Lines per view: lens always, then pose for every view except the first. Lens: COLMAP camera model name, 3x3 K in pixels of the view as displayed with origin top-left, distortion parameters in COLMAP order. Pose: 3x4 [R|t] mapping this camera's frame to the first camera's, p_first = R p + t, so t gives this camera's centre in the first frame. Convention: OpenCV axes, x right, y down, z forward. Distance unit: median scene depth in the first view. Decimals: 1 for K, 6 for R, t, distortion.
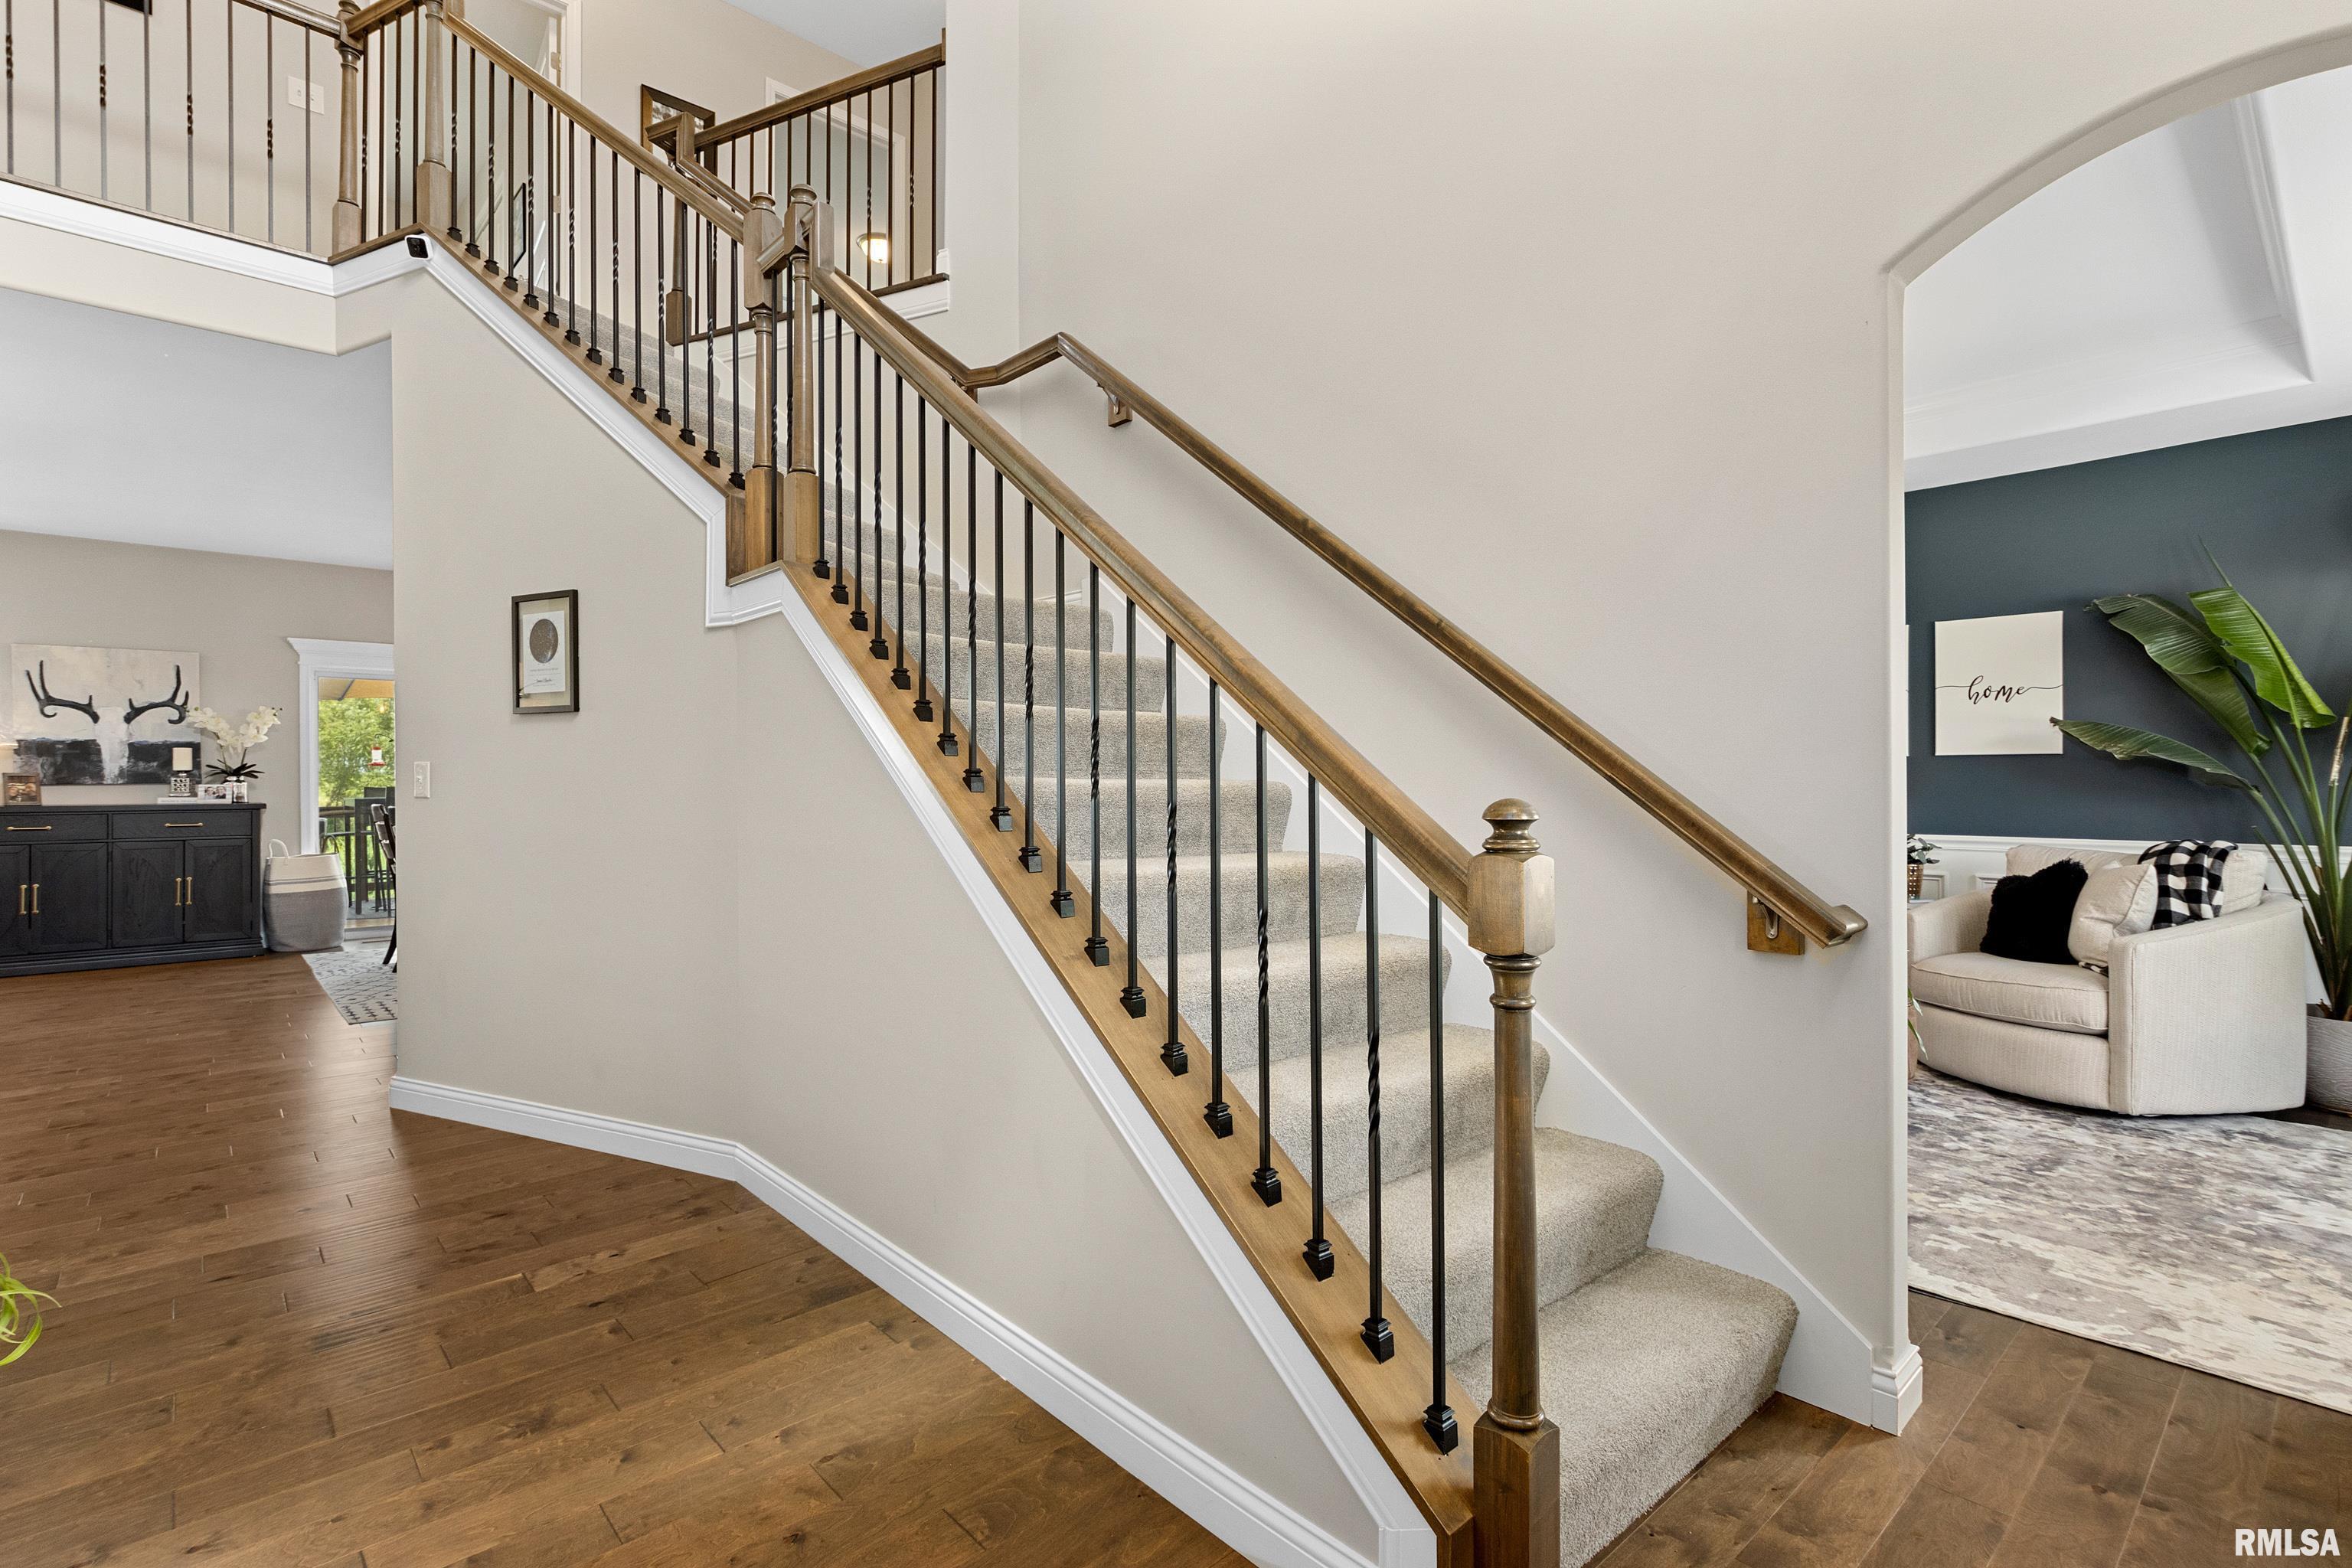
lens RADIAL K [[1109.4, 0, 1177.6], [0, 1109.4, 778.6], [0, 0, 1]] dist [0.010611, -0.002961]
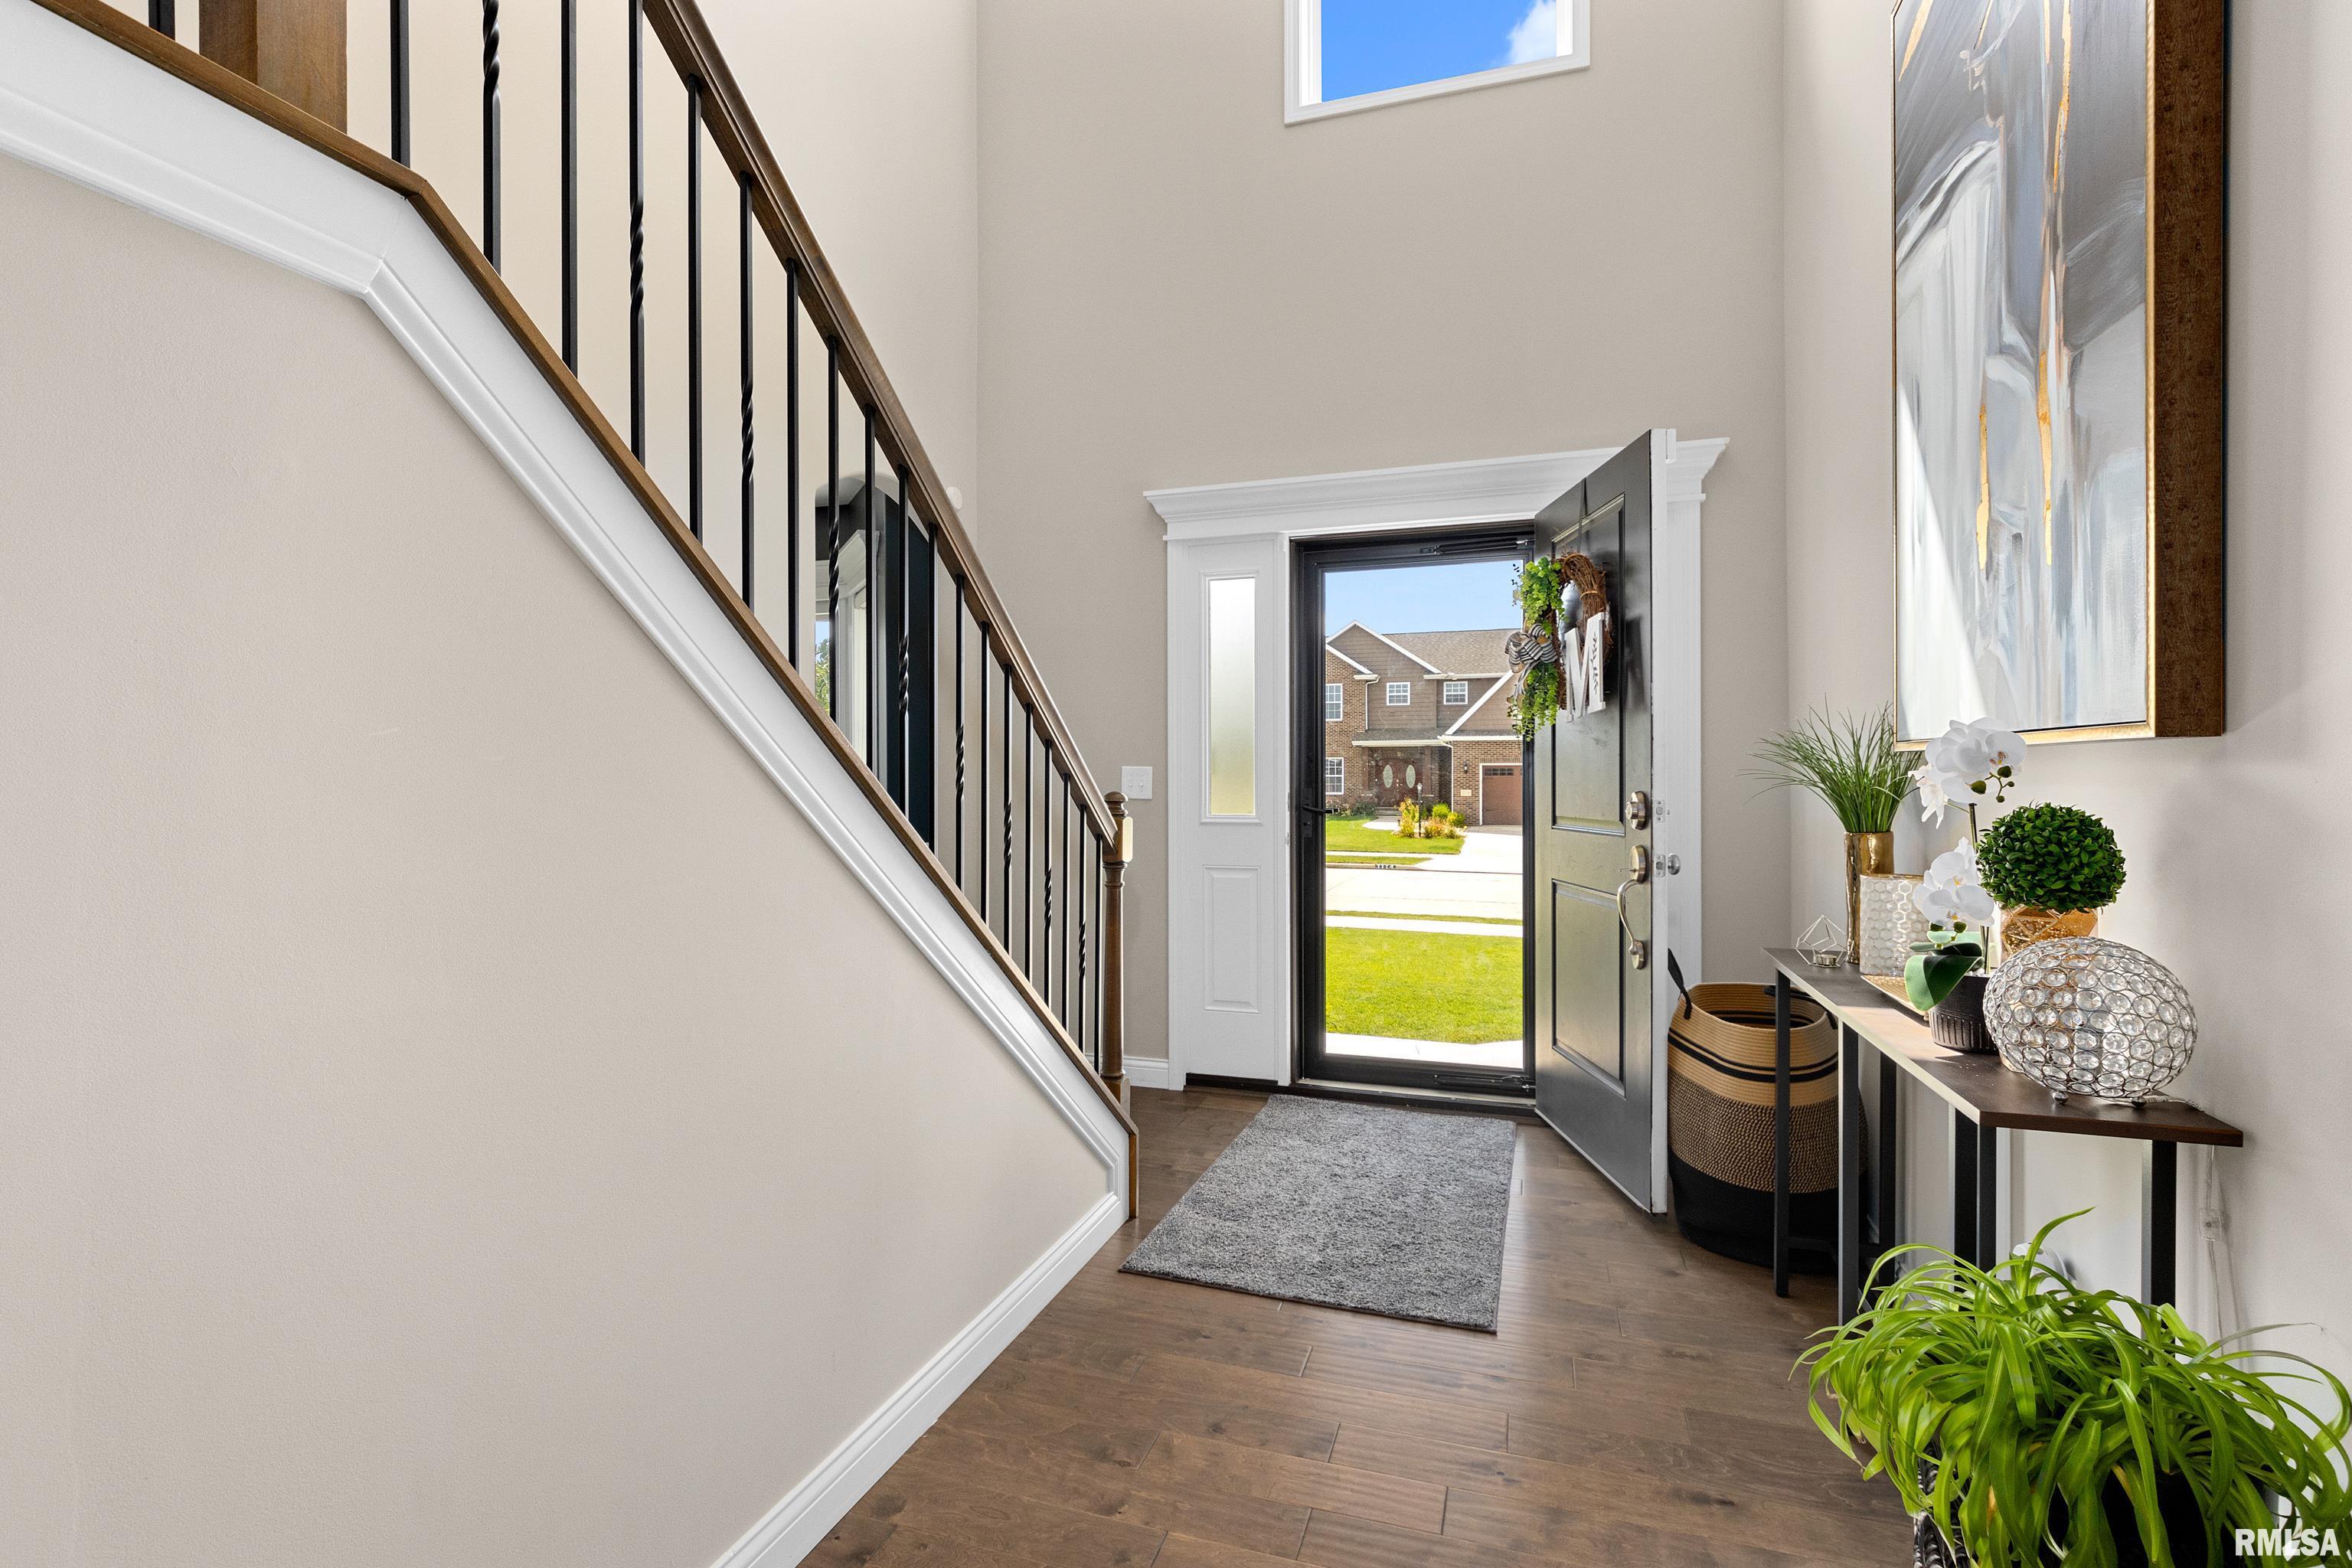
lens RADIAL K [[1109.4, 0, 1173.3], [0, 1109.4, 780.5], [0, 0, 1]] dist [0.010611, -0.002961]
pose [[-0.495910, -0.002115, 0.868371, -0.986717], [0.001053, 0.999995, 0.003037, 0.006478], [-0.868373, 0.002420, -0.495905, 1.204774]]
